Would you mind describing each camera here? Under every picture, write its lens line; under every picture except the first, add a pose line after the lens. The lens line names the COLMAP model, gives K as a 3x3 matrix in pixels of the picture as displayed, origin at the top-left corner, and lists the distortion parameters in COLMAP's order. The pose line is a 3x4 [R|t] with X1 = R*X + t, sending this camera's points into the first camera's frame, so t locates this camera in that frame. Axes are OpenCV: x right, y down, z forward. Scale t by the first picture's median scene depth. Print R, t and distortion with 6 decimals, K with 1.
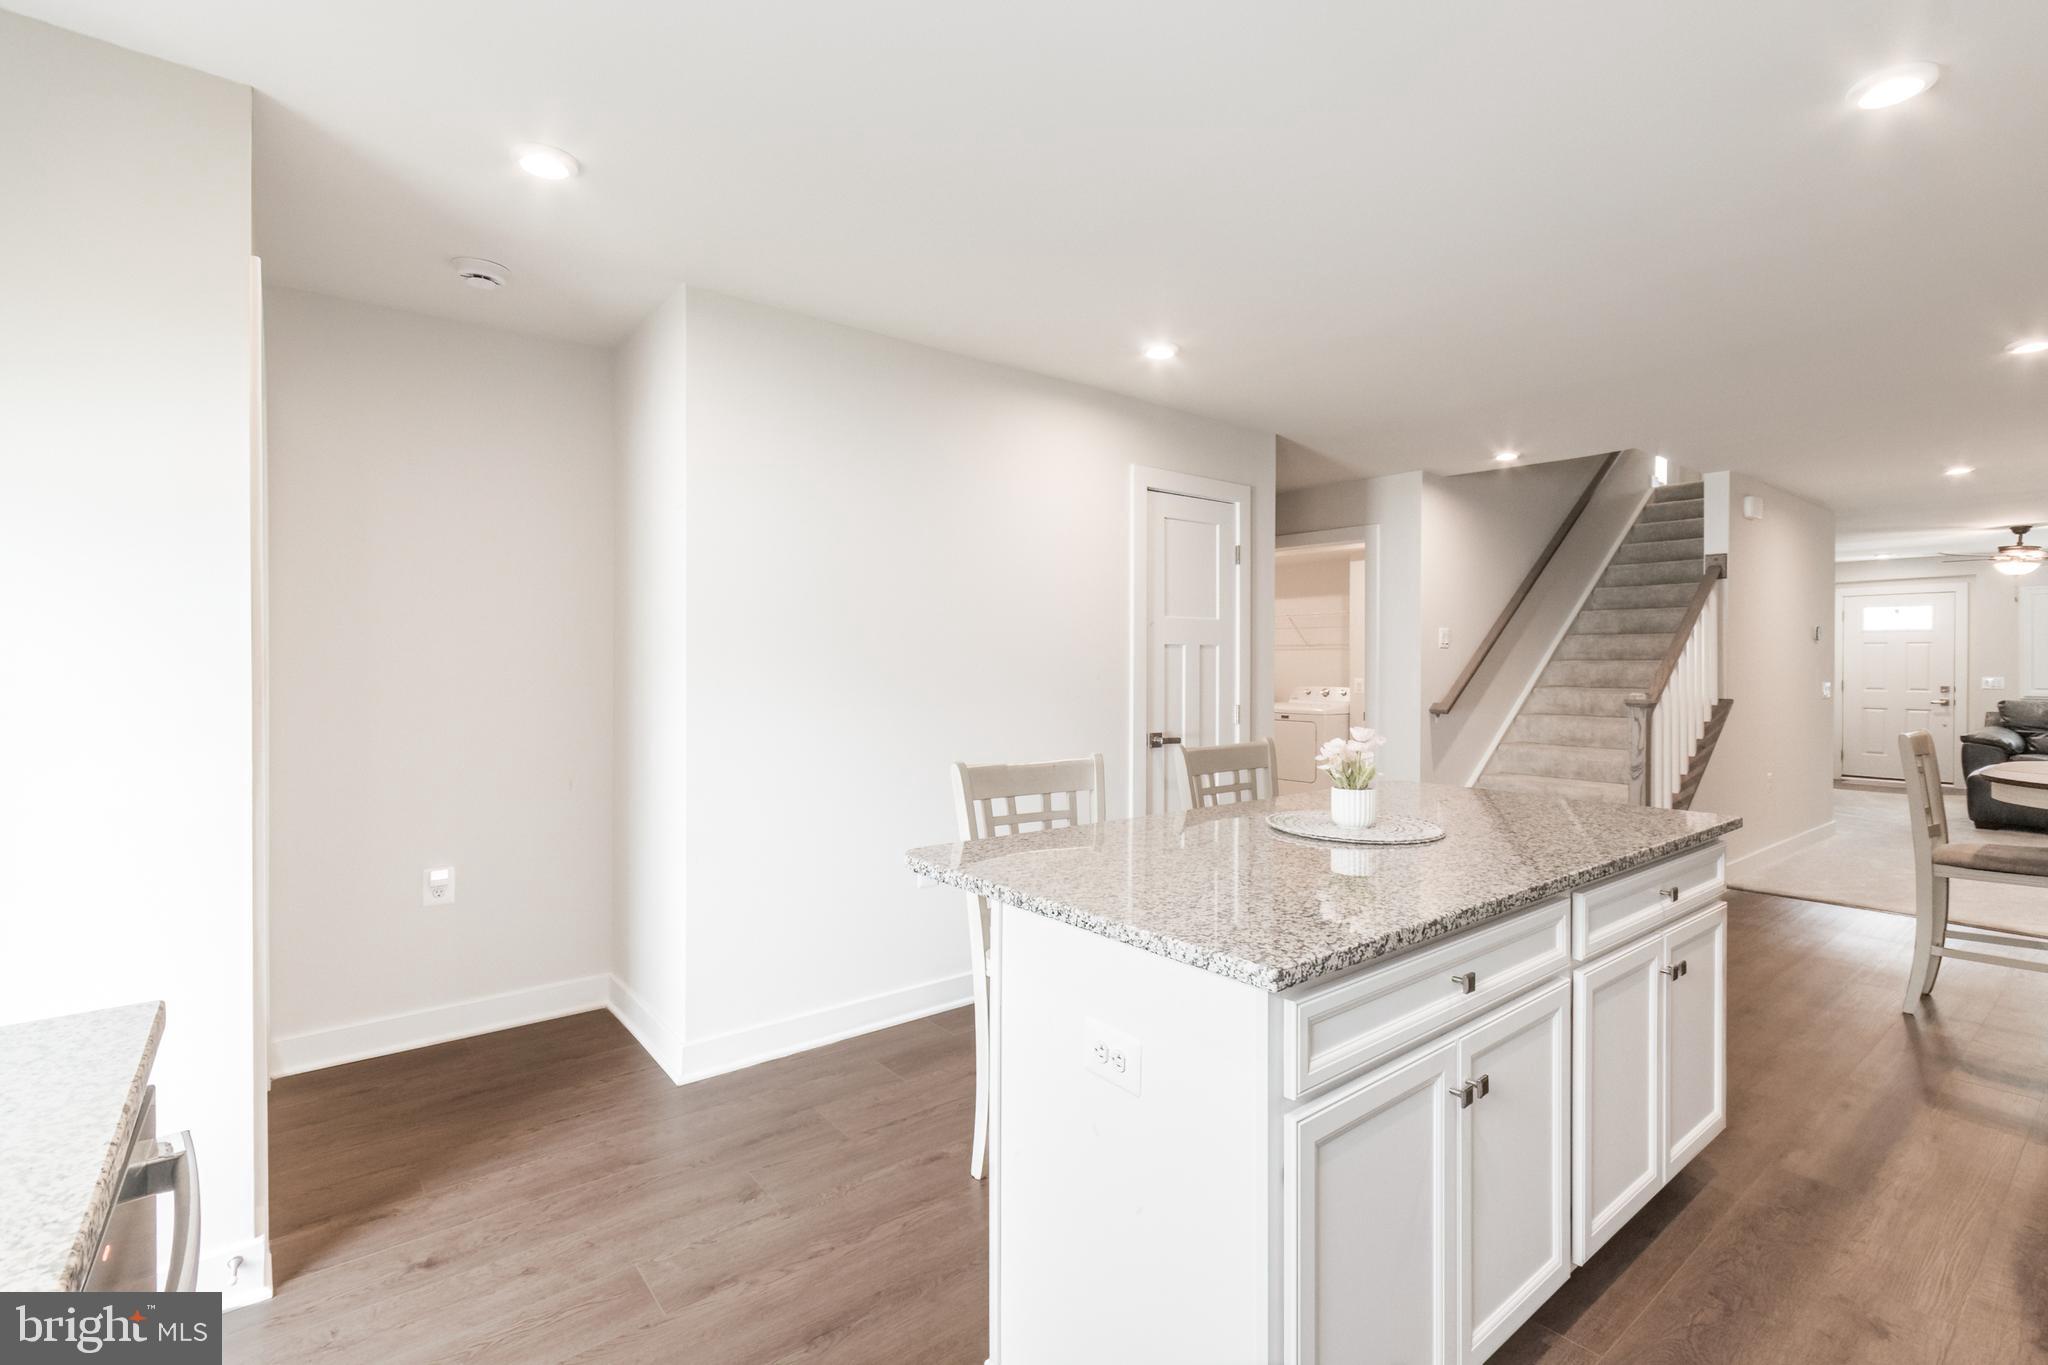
lens RADIAL K [[928.0, 0, 1021.9], [0, 928.0, 675.1], [0, 0, 1]] dist [0.006571, -0.000578]
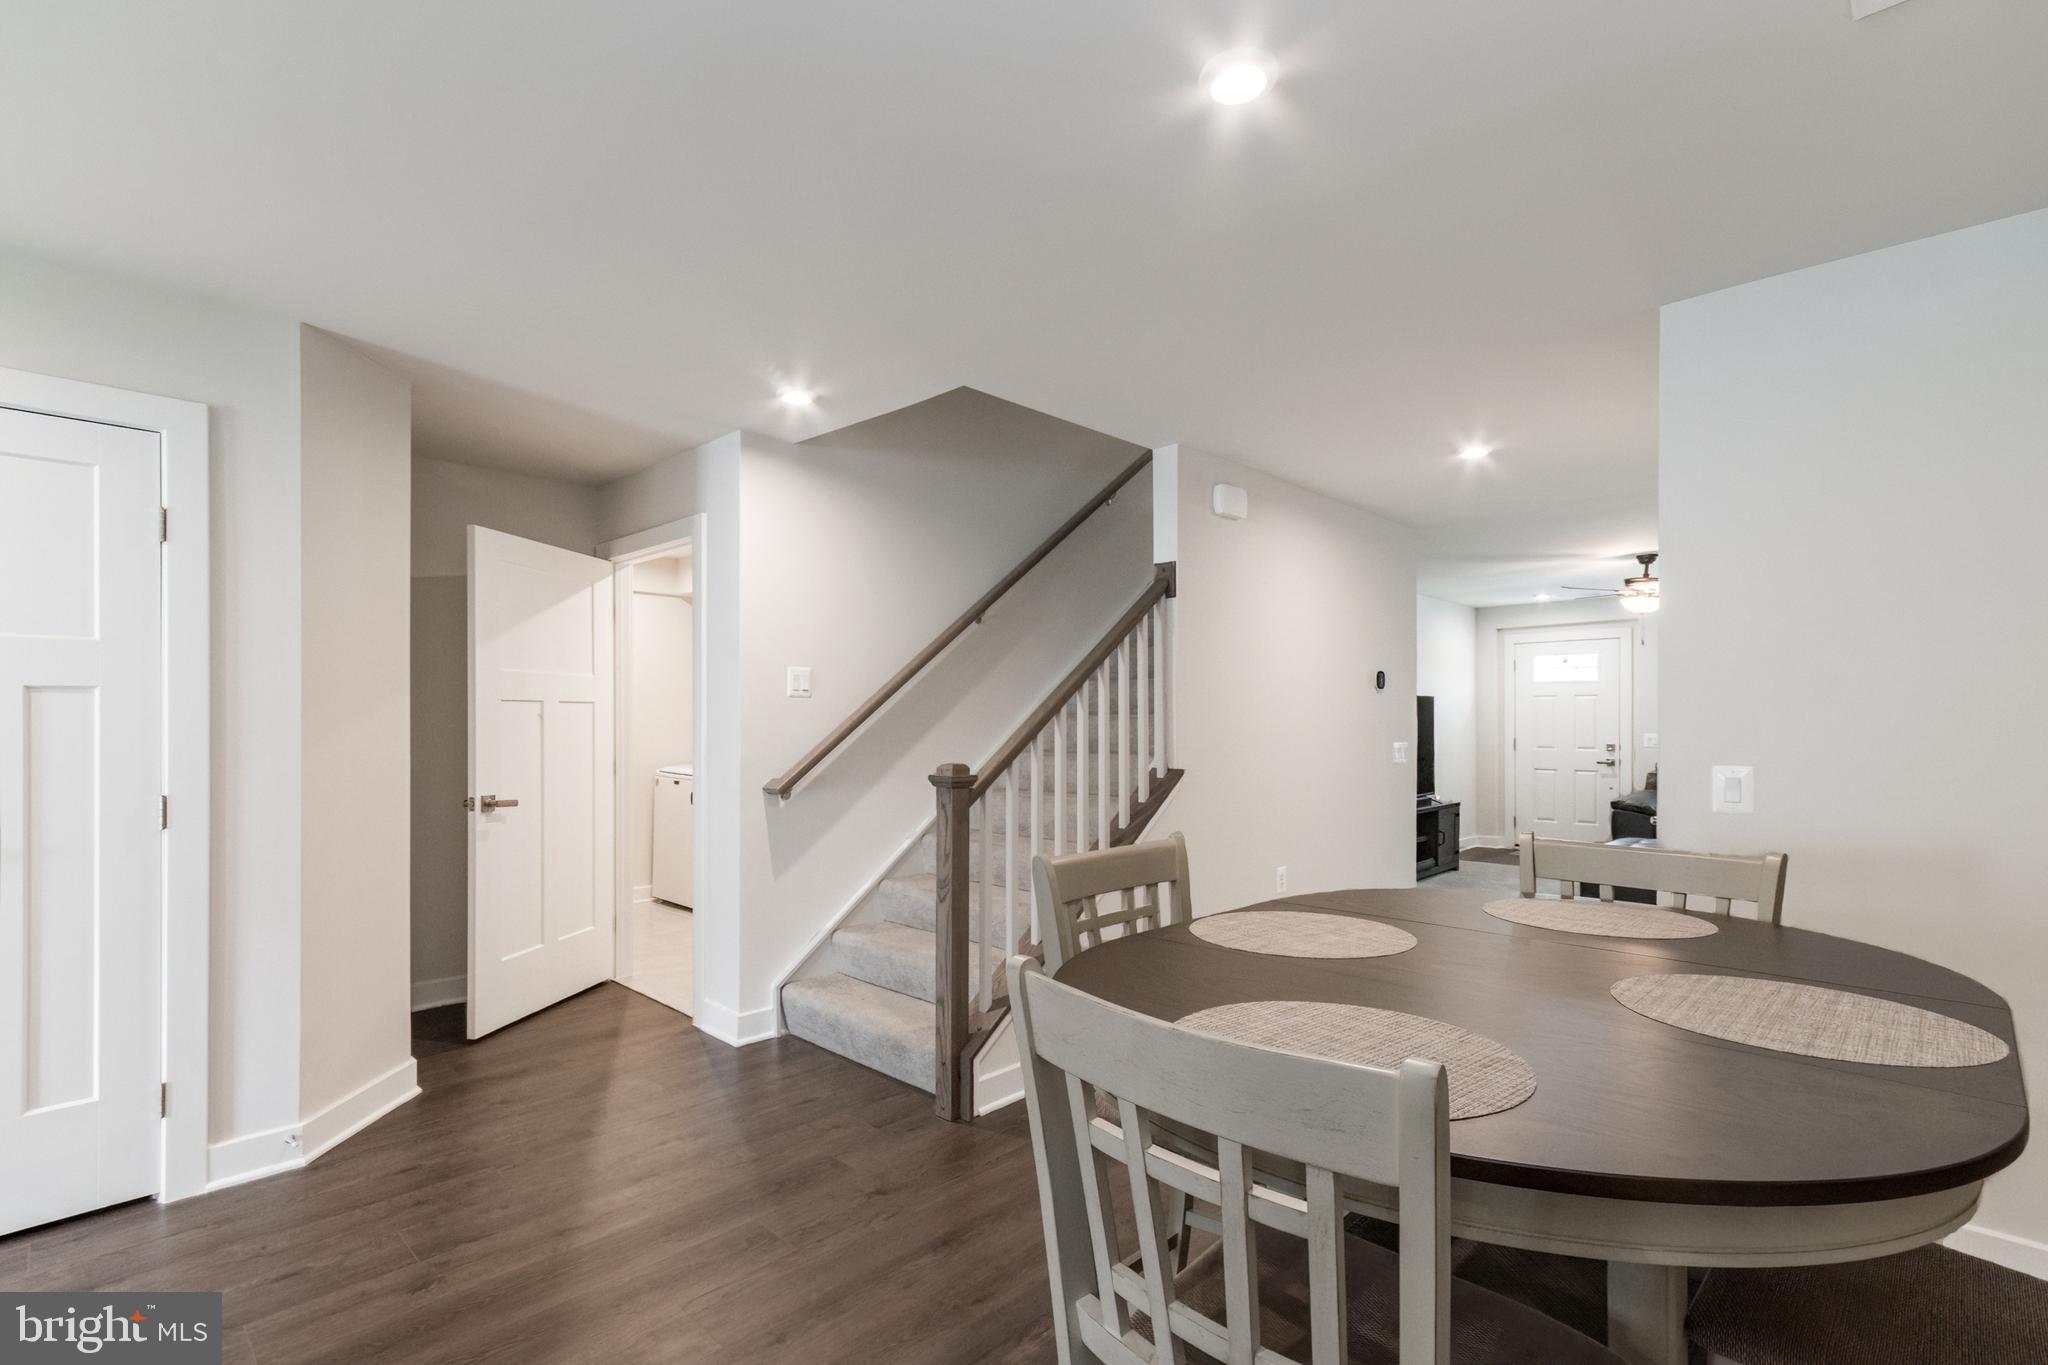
lens RADIAL K [[928.0, 0, 1027.0], [0, 928.0, 727.9], [0, 0, 1]] dist [0.006571, -0.000578]
pose [[0.992452, -0.005216, 0.122523, 0.423783], [0.006142, 0.999955, -0.007182, -0.000532], [-0.122480, 0.007880, 0.992440, 0.243996]]
